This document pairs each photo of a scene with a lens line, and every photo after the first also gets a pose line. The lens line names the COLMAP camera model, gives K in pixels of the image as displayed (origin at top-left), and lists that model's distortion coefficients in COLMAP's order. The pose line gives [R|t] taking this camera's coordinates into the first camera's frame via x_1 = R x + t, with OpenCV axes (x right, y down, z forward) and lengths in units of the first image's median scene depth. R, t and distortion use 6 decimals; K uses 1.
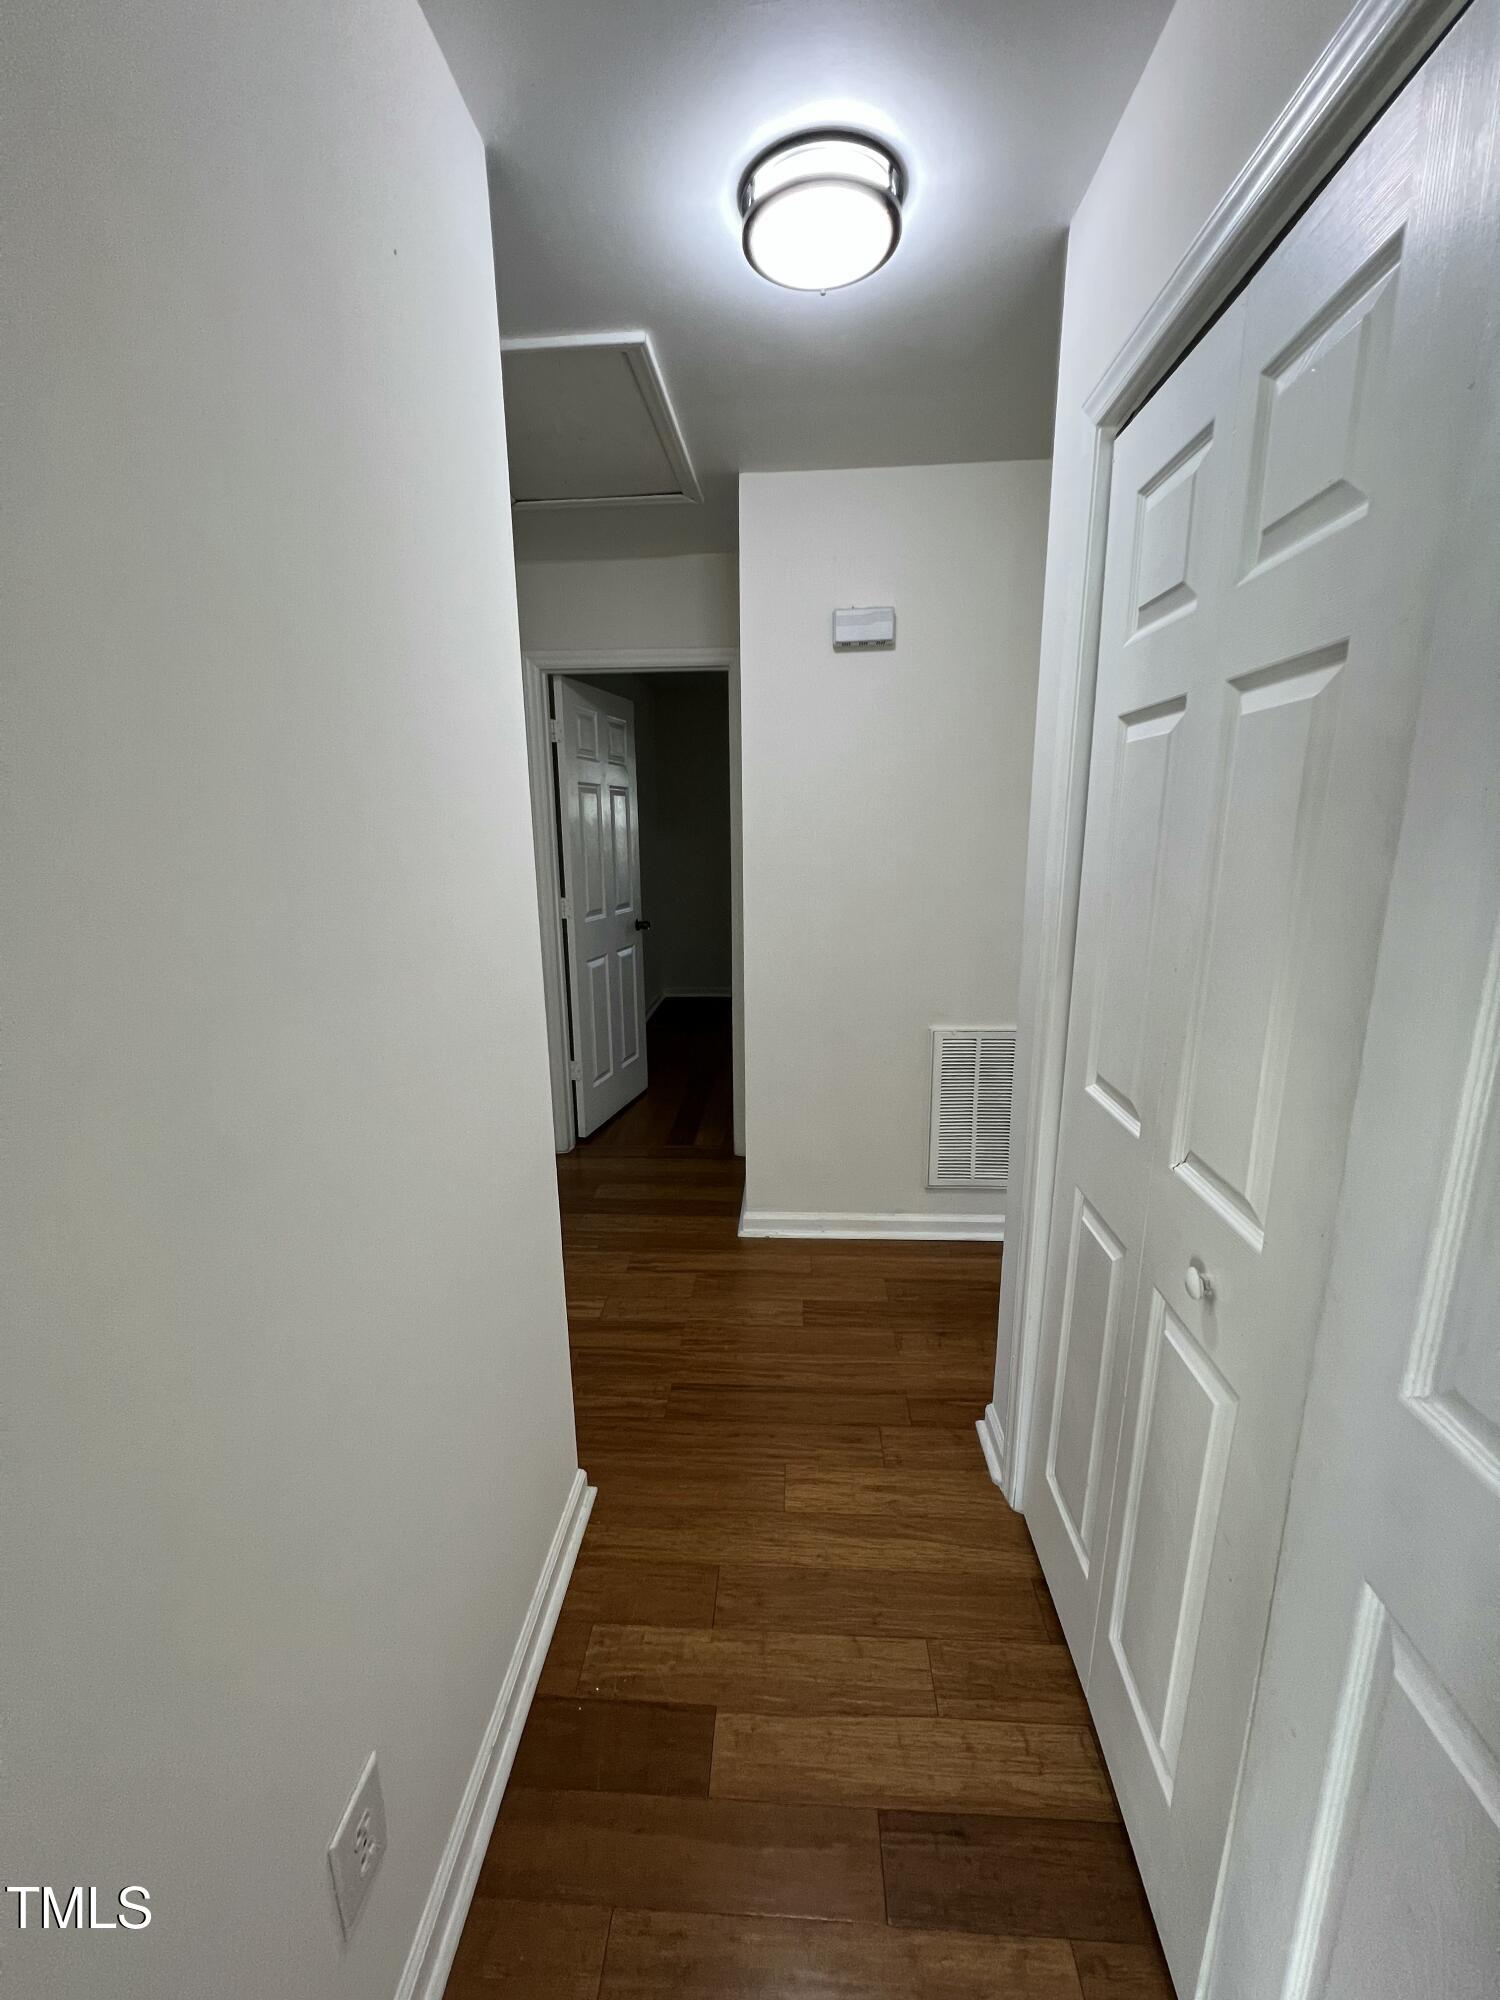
lens RADIAL K [[794.6, 0, 751.4], [0, 794.6, 998.9], [0, 0, 1]] dist [-0.000826, 0.000507]
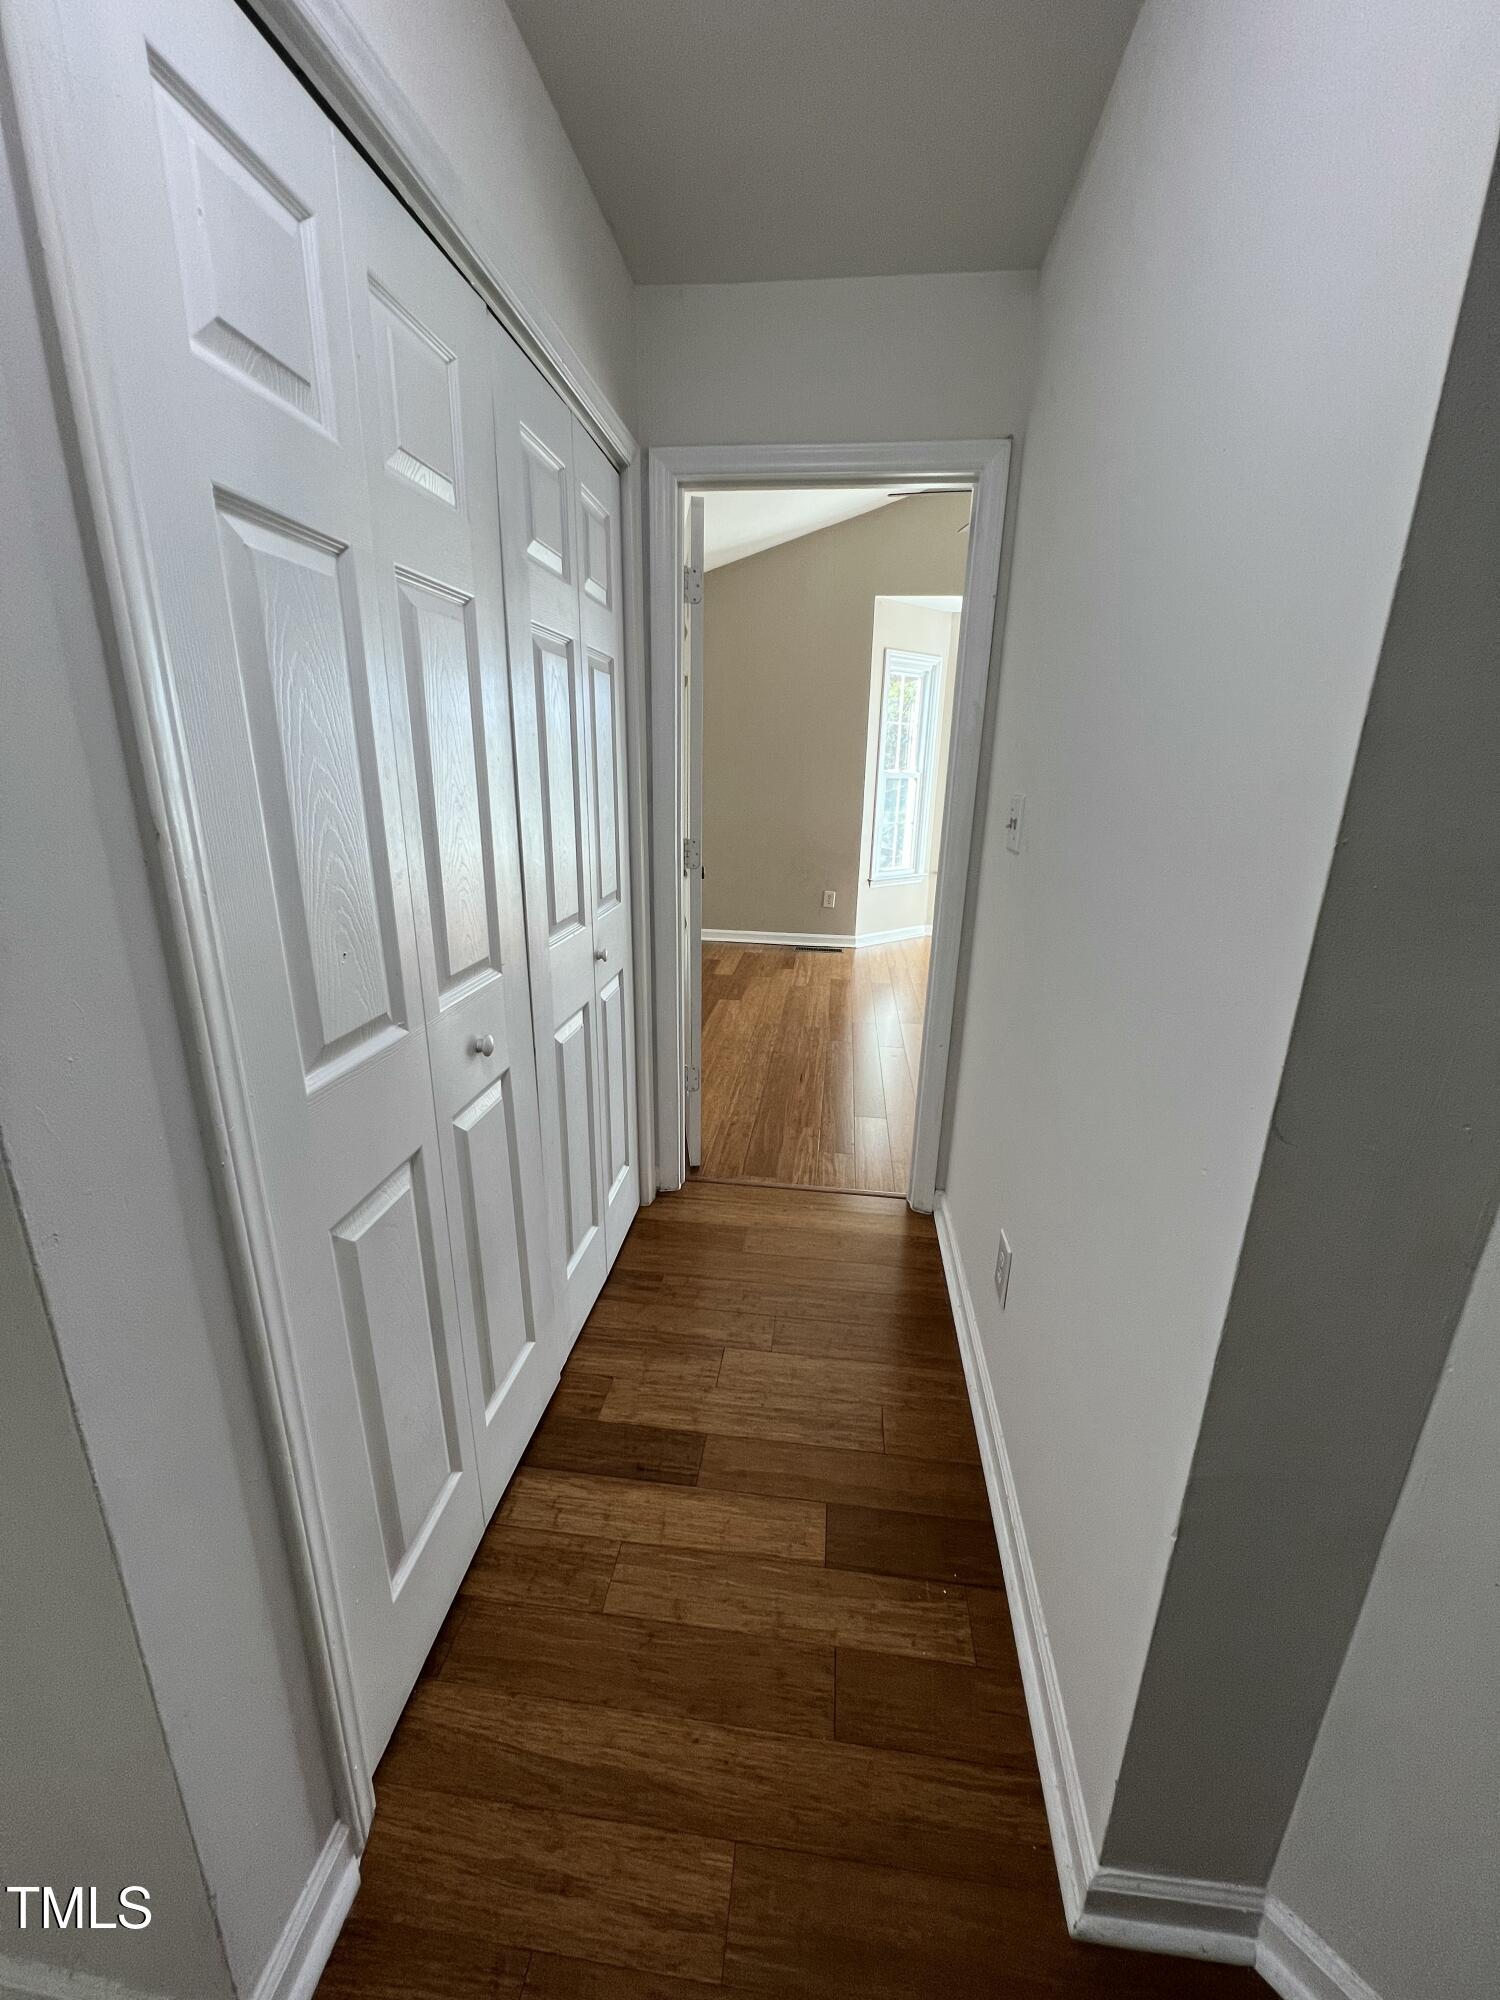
lens RADIAL K [[794.6, 0, 746.9], [0, 794.6, 1010.3], [0, 0, 1]] dist [-0.000826, 0.000507]
pose [[-0.998095, -0.024495, 0.056623, 0.016902], [0.007130, 0.865856, 0.500243, -0.266688], [-0.061281, 0.499694, -0.864031, 1.482167]]
